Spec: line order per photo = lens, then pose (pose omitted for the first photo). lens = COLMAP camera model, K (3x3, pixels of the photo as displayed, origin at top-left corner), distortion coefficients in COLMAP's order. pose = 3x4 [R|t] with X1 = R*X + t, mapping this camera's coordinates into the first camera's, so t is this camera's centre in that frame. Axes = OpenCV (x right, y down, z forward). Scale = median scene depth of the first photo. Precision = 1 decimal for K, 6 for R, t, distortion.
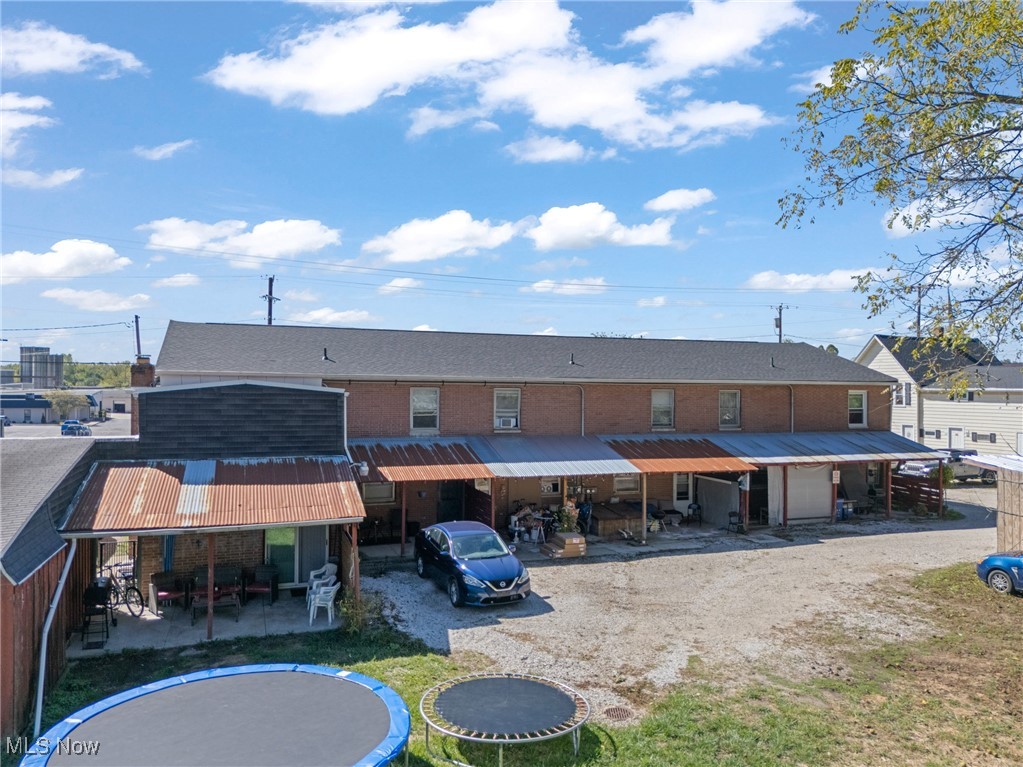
lens RADIAL K [[759.6, 0, 517.9], [0, 759.6, 384.6], [0, 0, 1]] dist [0.056520, -0.063258]
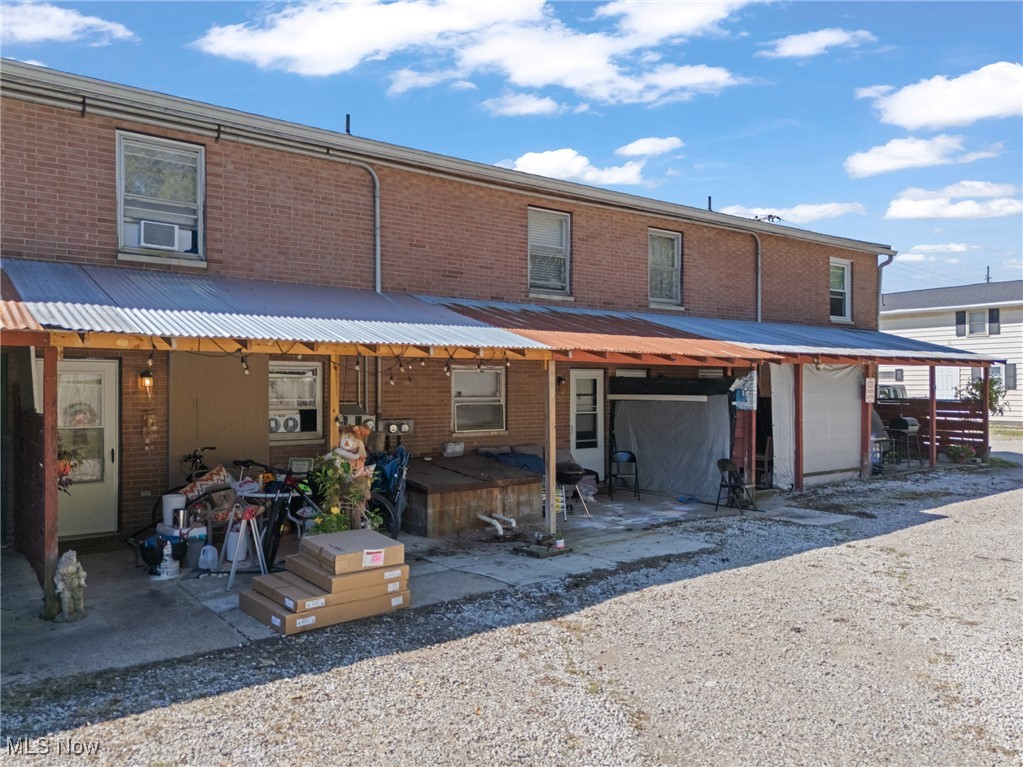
lens RADIAL K [[759.6, 0, 517.9], [0, 759.6, 384.6], [0, 0, 1]] dist [0.056520, -0.063258]
pose [[0.956663, -0.011574, 0.290969, 0.040385], [0.011164, 0.999933, 0.003067, 0.122665], [-0.290985, 0.000314, 0.956728, 0.623250]]
